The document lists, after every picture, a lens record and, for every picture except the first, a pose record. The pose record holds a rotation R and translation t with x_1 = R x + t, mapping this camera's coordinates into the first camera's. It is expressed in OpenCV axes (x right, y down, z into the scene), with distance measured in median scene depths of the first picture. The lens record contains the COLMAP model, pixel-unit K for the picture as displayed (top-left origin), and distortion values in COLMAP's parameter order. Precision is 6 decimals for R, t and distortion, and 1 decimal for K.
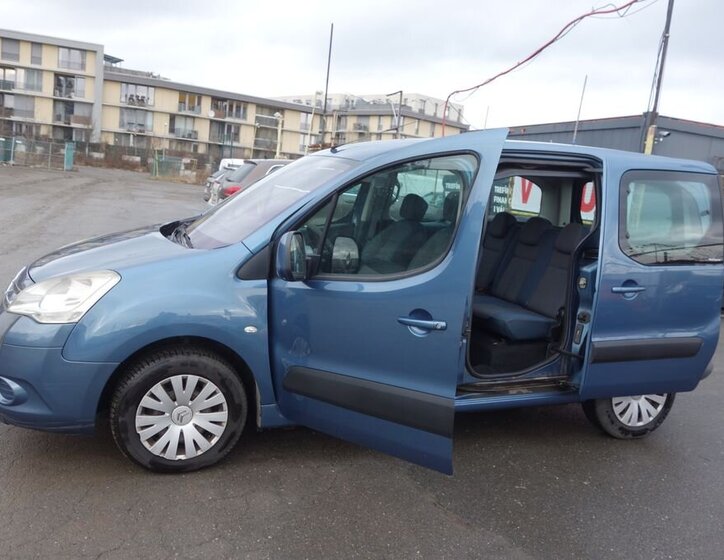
lens RADIAL K [[666.1, 0, 359.3], [0, 666.1, 281.1], [0, 0, 1]] dist [-0.000869, 0.005407]
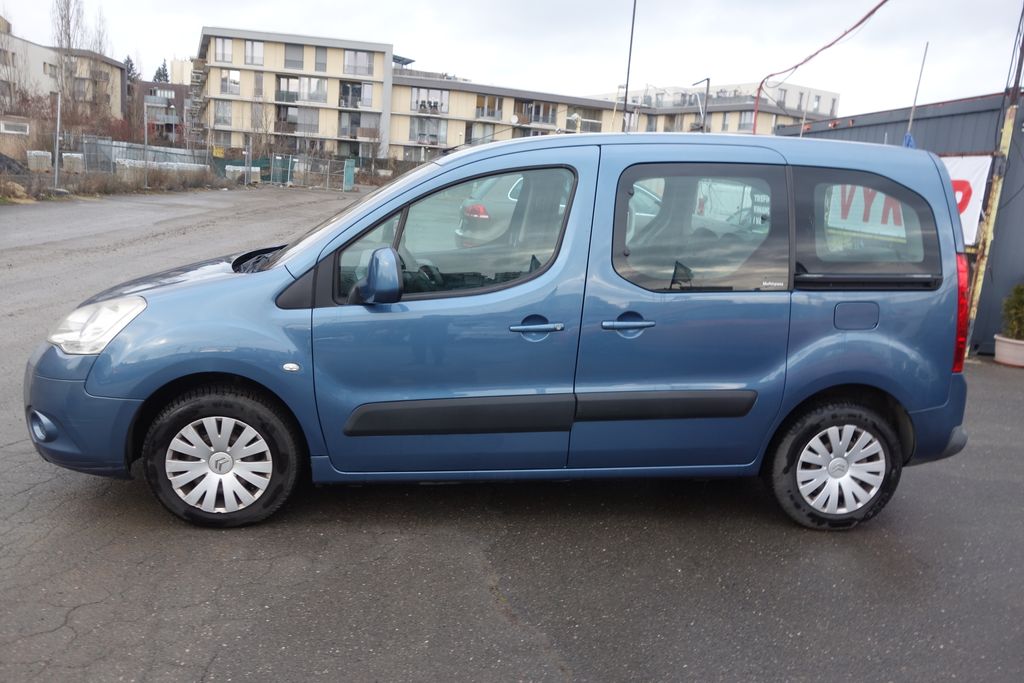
lens RADIAL K [[811.1, 0, 508.6], [0, 811.1, 347.8], [0, 0, 1]] dist [0.000168, -0.003817]
pose [[0.972802, 0.020817, -0.230702, 0.262383], [-0.013227, 0.999321, 0.034400, 0.006138], [0.231261, -0.030413, 0.972416, 0.040036]]
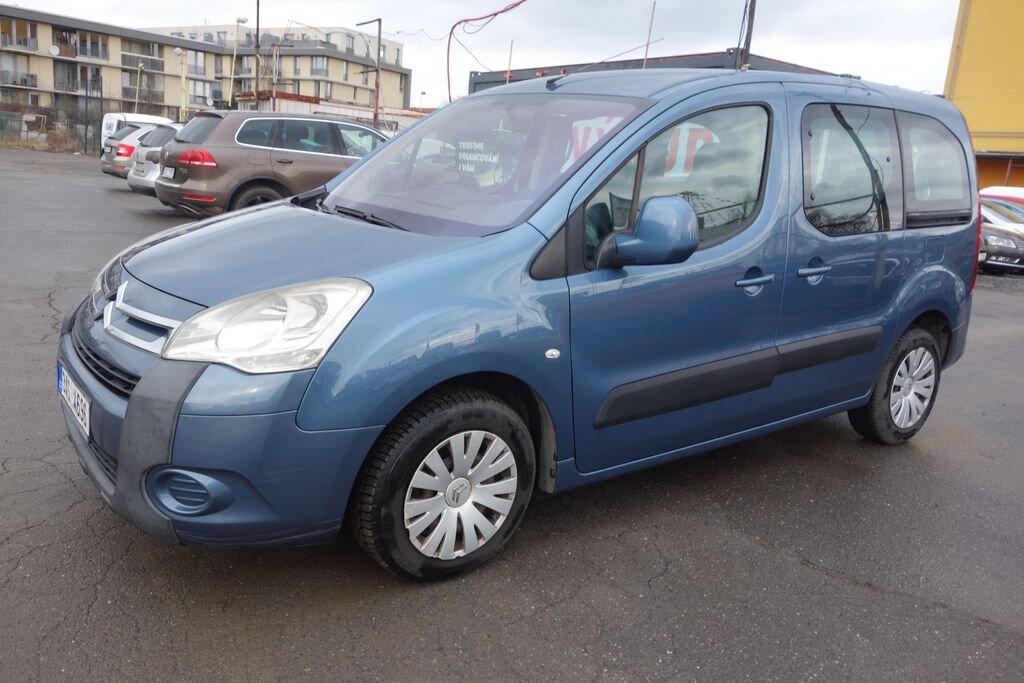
lens RADIAL K [[811.1, 0, 508.6], [0, 811.1, 347.8], [0, 0, 1]] dist [0.000168, -0.003817]
pose [[0.959999, -0.083576, 0.267238, -0.318658], [0.056477, 0.992595, 0.107544, -0.017816], [-0.274247, -0.088149, 0.957611, 0.174644]]
